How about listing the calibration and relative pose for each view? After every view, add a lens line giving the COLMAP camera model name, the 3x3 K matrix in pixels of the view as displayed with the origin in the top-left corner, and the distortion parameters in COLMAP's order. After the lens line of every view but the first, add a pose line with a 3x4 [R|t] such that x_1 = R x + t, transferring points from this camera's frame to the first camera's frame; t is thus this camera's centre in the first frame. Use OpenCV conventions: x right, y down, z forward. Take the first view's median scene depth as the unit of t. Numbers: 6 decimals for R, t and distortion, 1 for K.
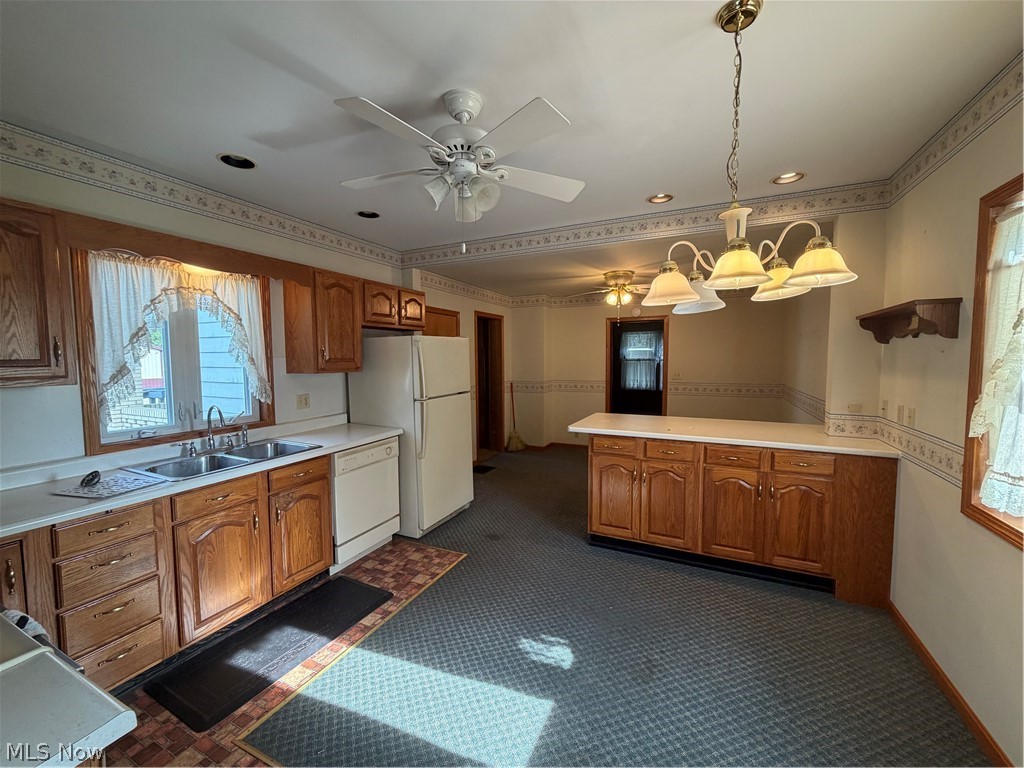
lens RADIAL K [[409.6, 0, 513.3], [0, 409.6, 381.6], [0, 0, 1]] dist [0.000609, 0.000148]
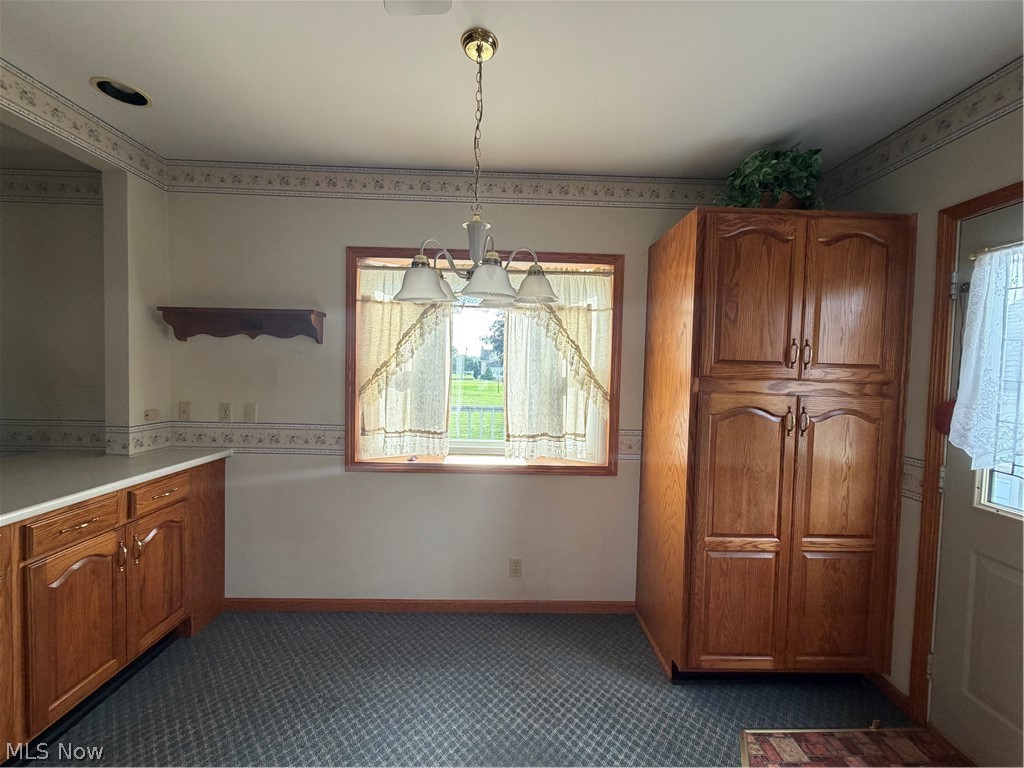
lens RADIAL K [[409.6, 0, 513.3], [0, 409.6, 381.6], [0, 0, 1]] dist [0.000609, 0.000148]
pose [[-0.456185, -0.032971, 0.889274, -0.383419], [0.034407, 0.997913, 0.054649, -0.038216], [-0.889220, 0.055527, -0.454098, 1.115108]]
